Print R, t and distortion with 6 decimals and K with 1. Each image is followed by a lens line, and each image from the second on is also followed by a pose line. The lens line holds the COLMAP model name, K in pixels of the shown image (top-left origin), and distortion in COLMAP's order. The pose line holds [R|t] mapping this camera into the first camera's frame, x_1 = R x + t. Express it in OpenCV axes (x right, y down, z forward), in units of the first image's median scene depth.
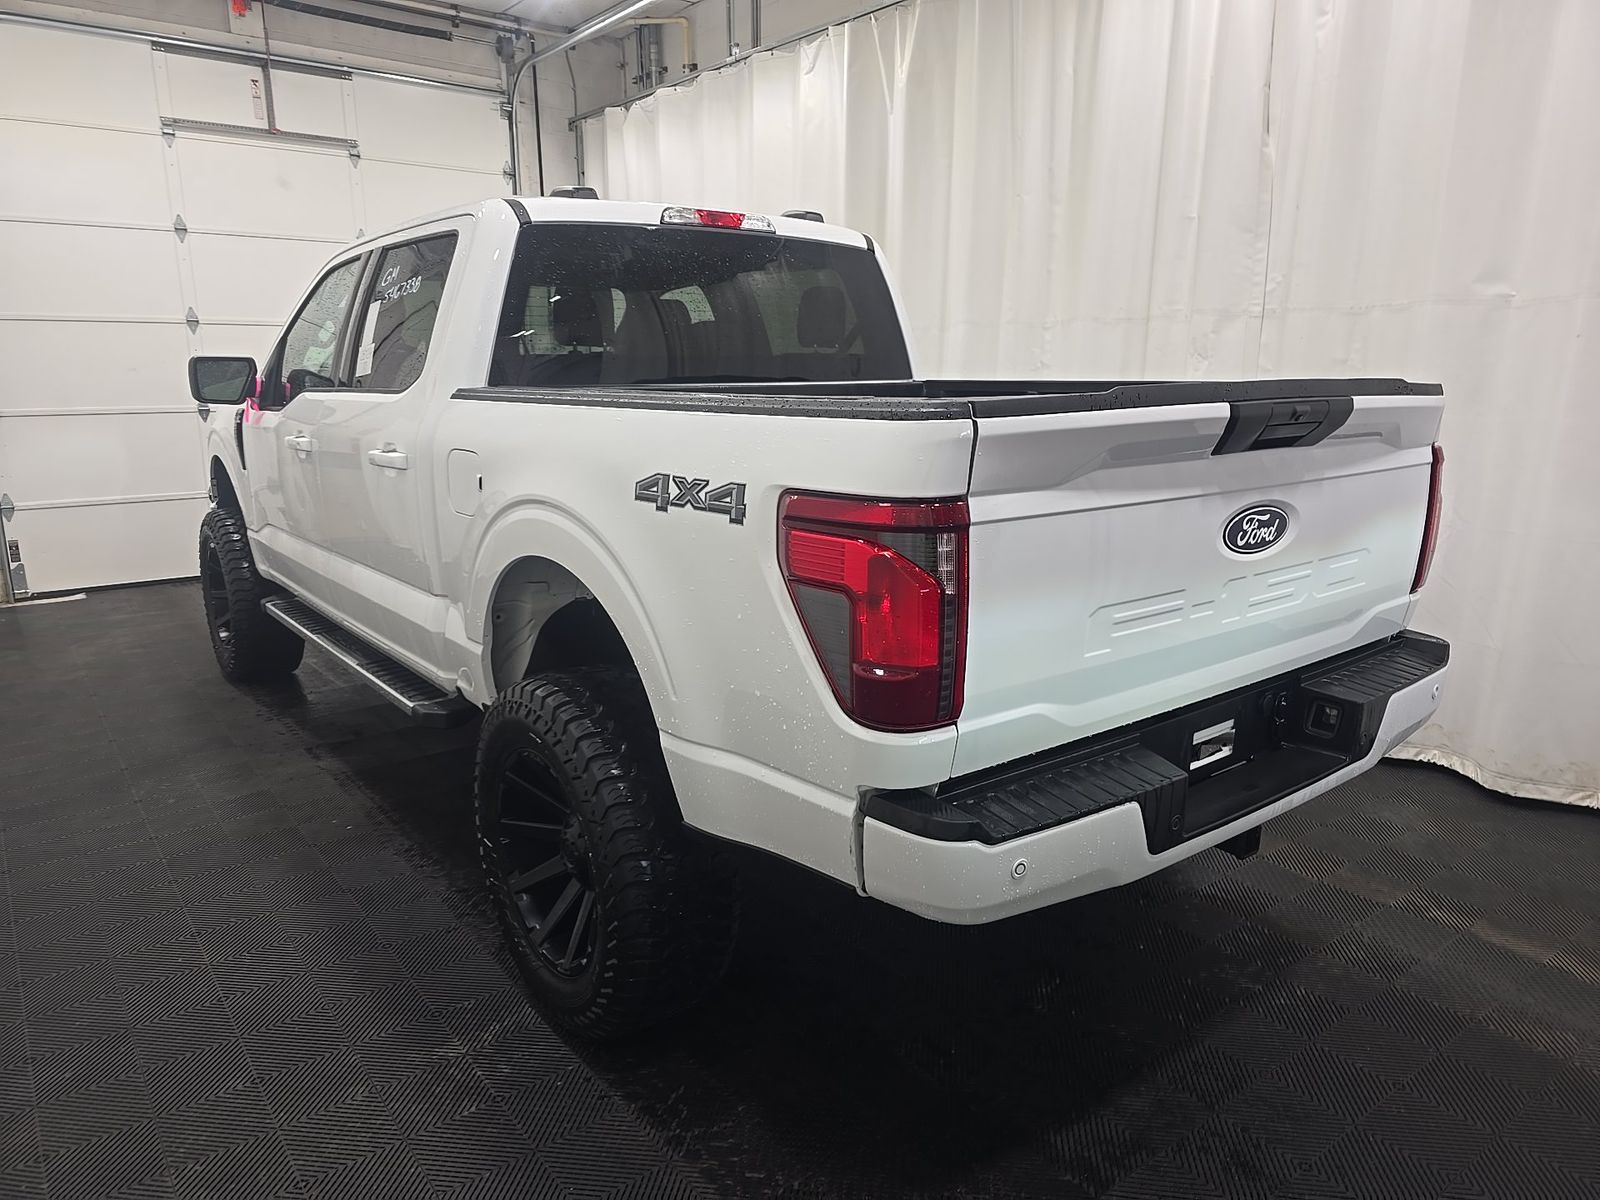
lens RADIAL K [[1073.0, 0, 831.3], [0, 1073.0, 598.9], [0, 0, 1]] dist [0.054640, -0.053774]
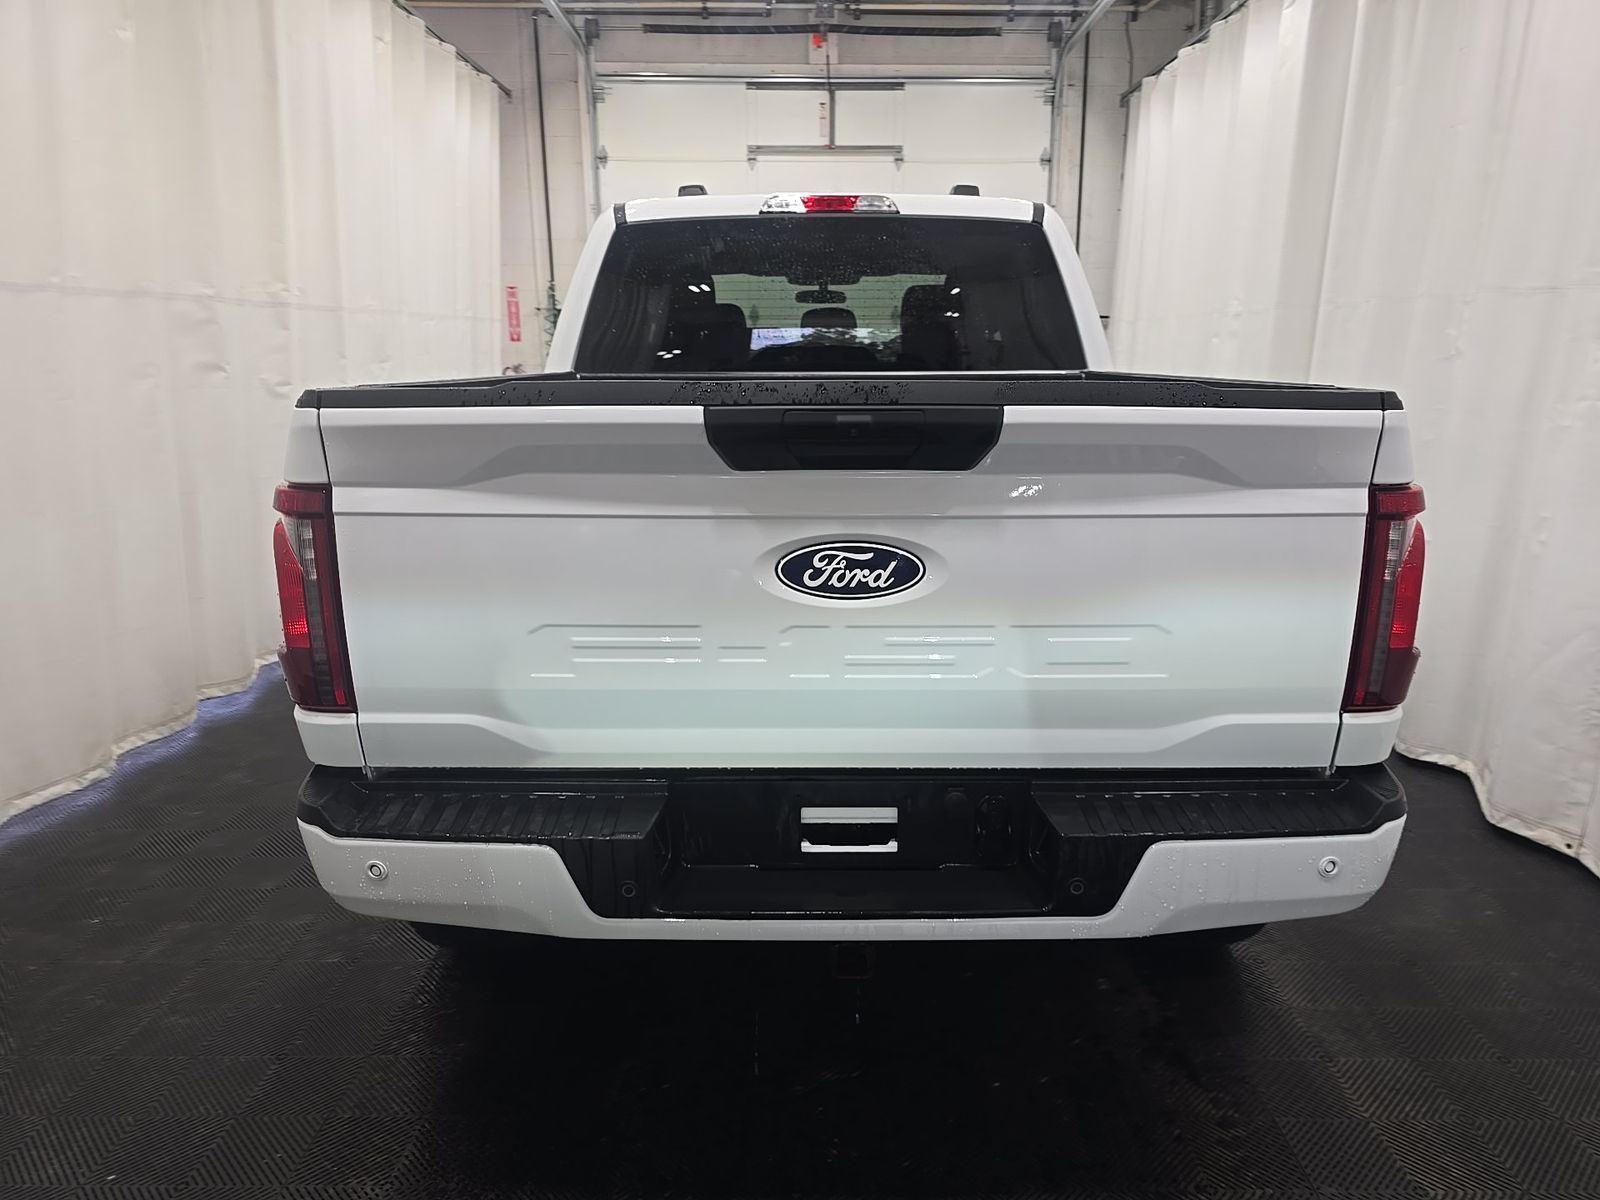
lens RADIAL K [[1073.0, 0, 822.1], [0, 1073.0, 594.7], [0, 0, 1]] dist [0.061716, -0.052358]
pose [[0.782276, 0.142273, -0.606468, 0.529858], [-0.135940, 0.989094, 0.056688, -0.054597], [0.607919, 0.038098, 0.793085, 0.228456]]
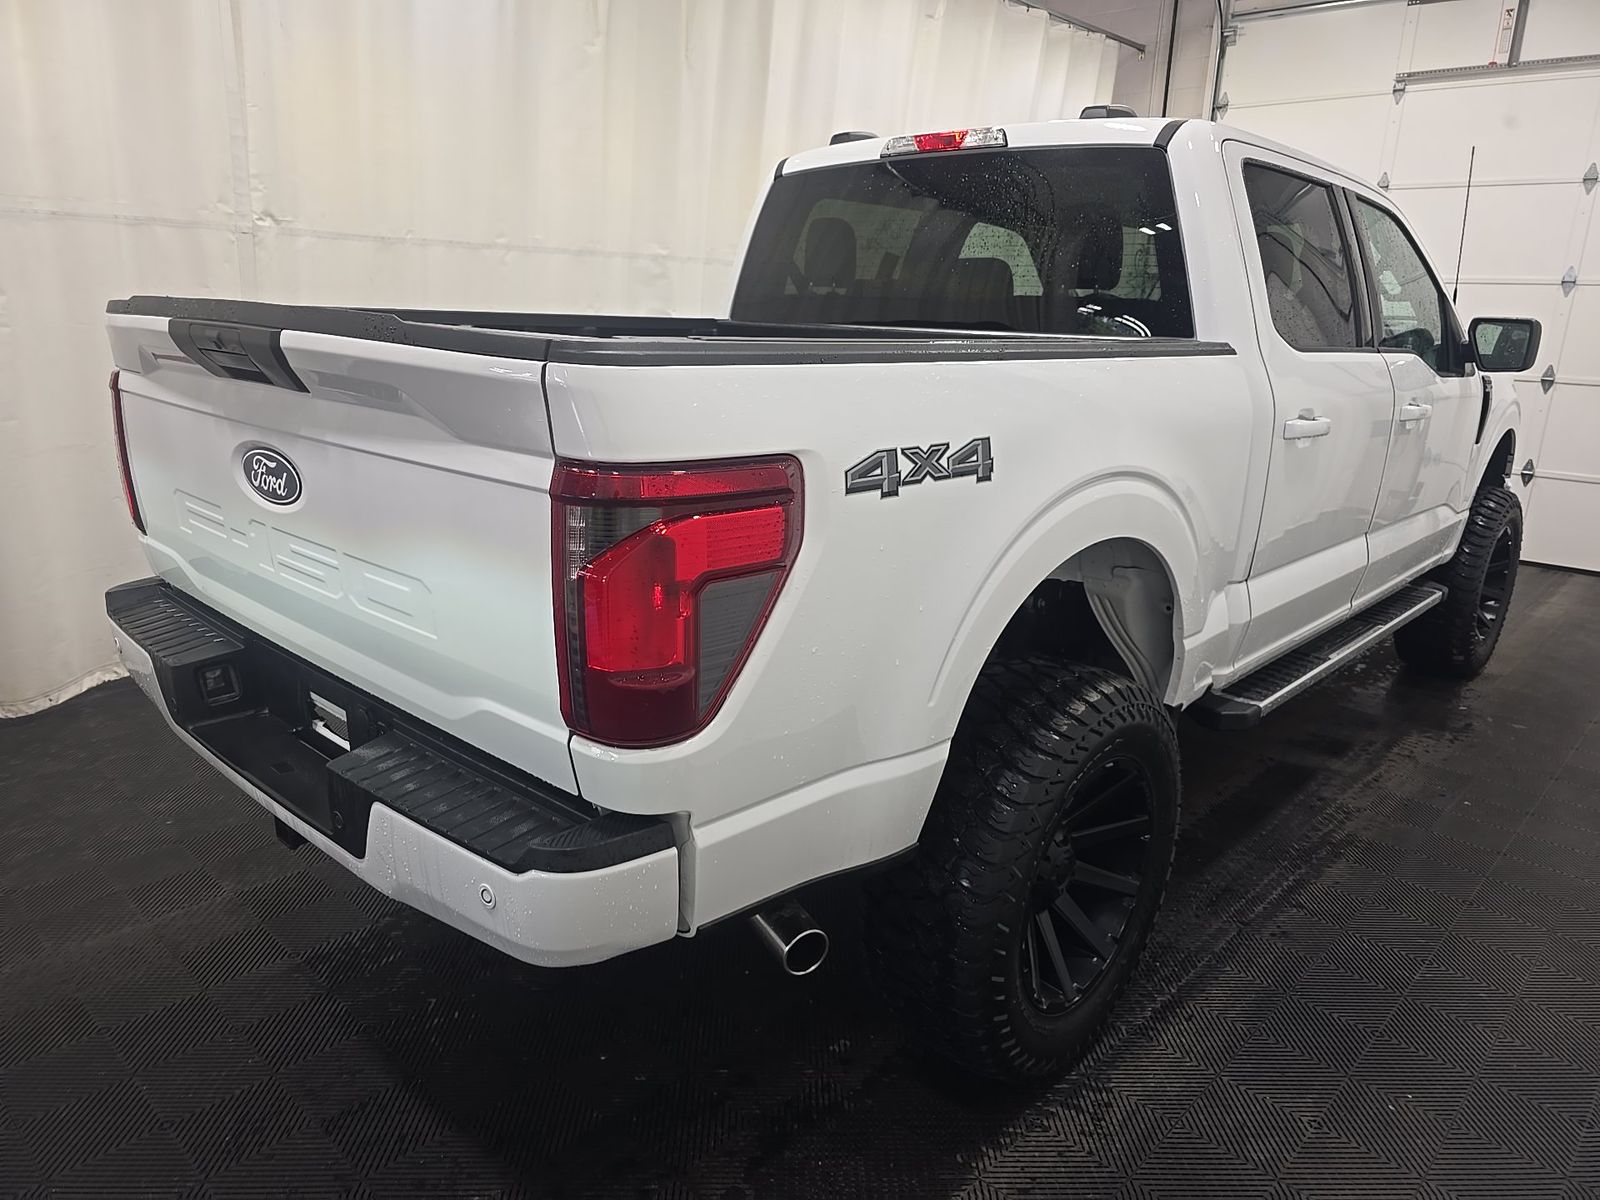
lens RADIAL K [[1073.0, 0, 831.3], [0, 1073.0, 598.9], [0, 0, 1]] dist [0.054640, -0.053774]
pose [[0.157475, 0.268085, -0.950438, 0.818927], [-0.243842, 0.943200, 0.225642, -0.172221], [0.956944, 0.196224, 0.213901, 0.783897]]
